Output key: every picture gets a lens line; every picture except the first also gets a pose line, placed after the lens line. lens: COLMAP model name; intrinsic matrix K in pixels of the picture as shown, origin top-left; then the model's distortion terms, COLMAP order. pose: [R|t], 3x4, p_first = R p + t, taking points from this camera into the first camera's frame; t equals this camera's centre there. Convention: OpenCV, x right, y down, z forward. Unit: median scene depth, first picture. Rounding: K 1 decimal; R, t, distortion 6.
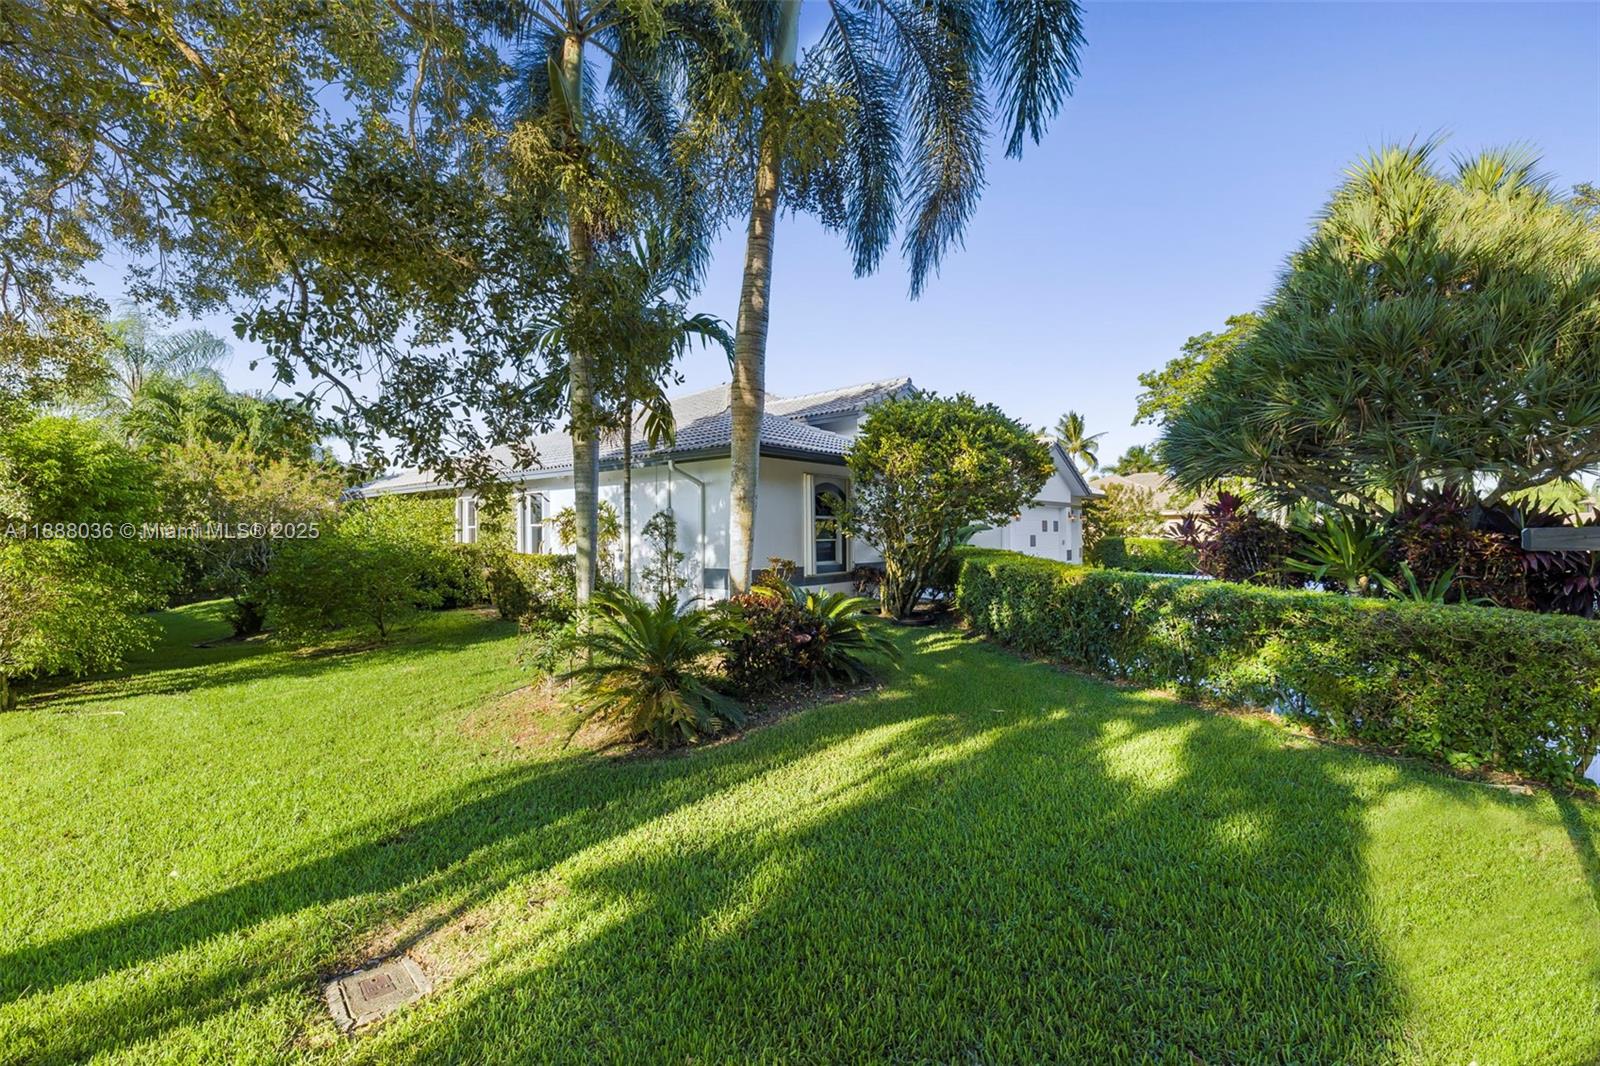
lens RADIAL K [[673.2, 0, 799.4], [0, 673.2, 534.1], [0, 0, 1]] dist [-0.001069, 0.000177]
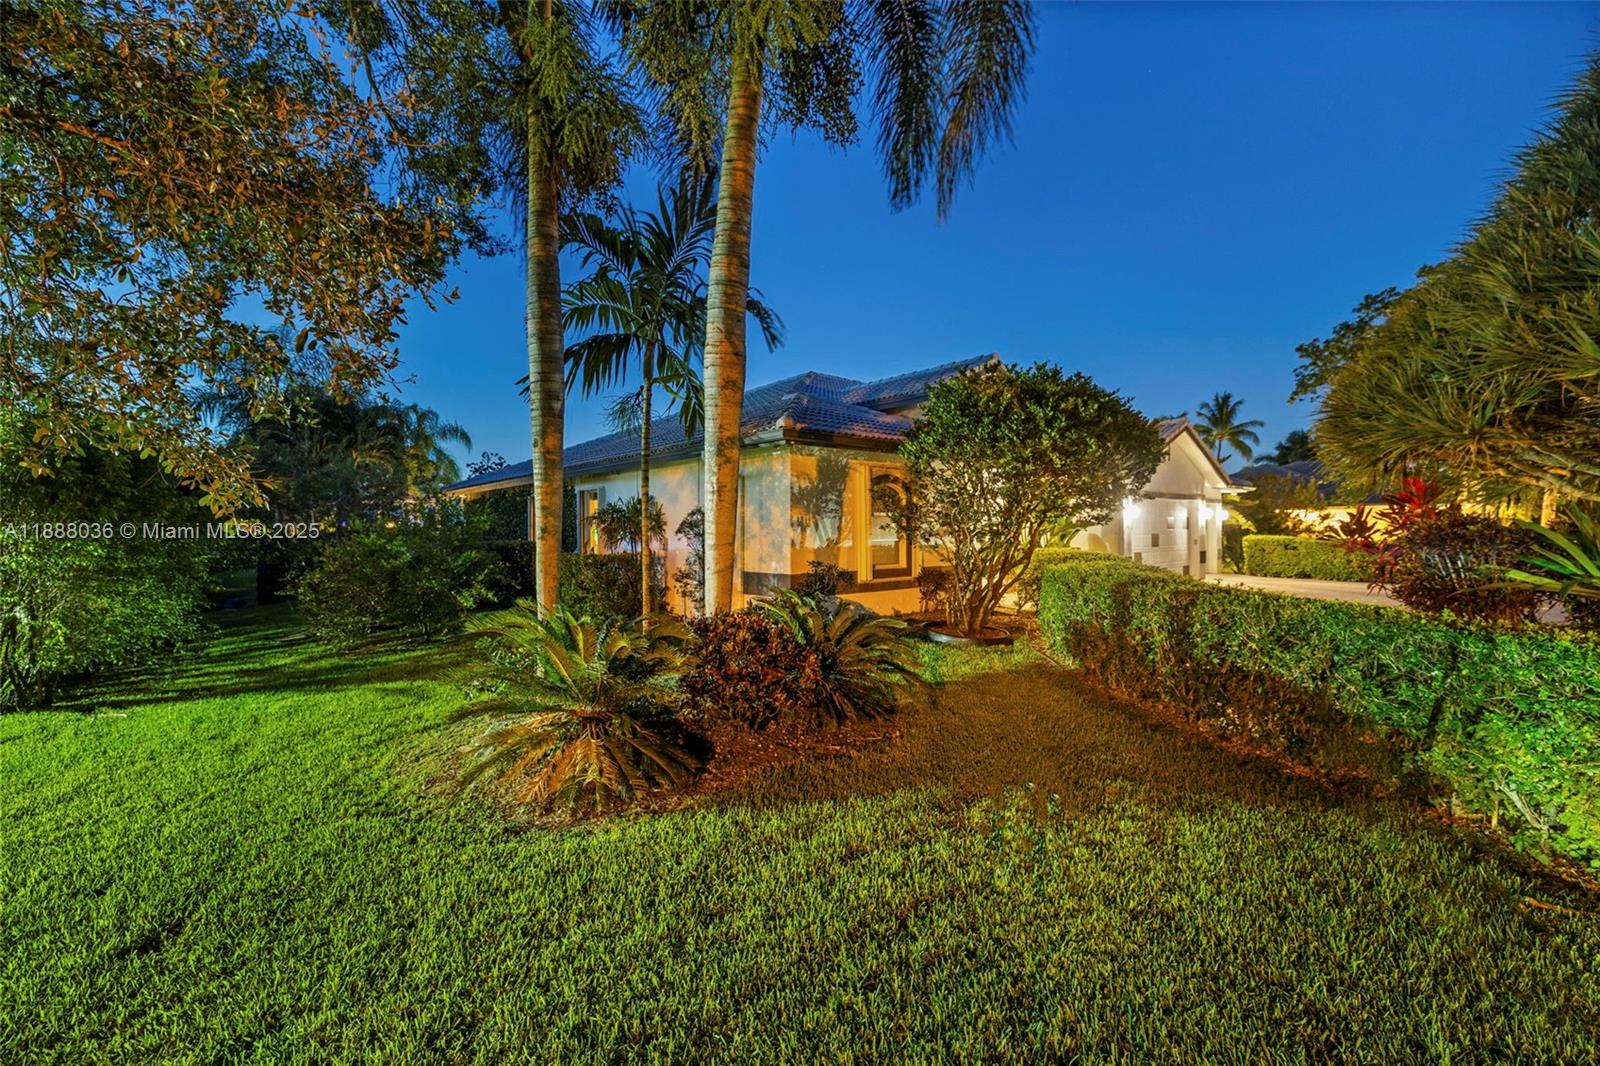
lens RADIAL K [[673.2, 0, 799.4], [0, 673.2, 534.1], [0, 0, 1]] dist [-0.001069, 0.000177]
pose [[0.984576, 0.002148, -0.174944, 0.083482], [-0.001060, 0.999980, 0.006313, -0.004466], [0.174954, -0.006030, 0.984558, 0.129518]]
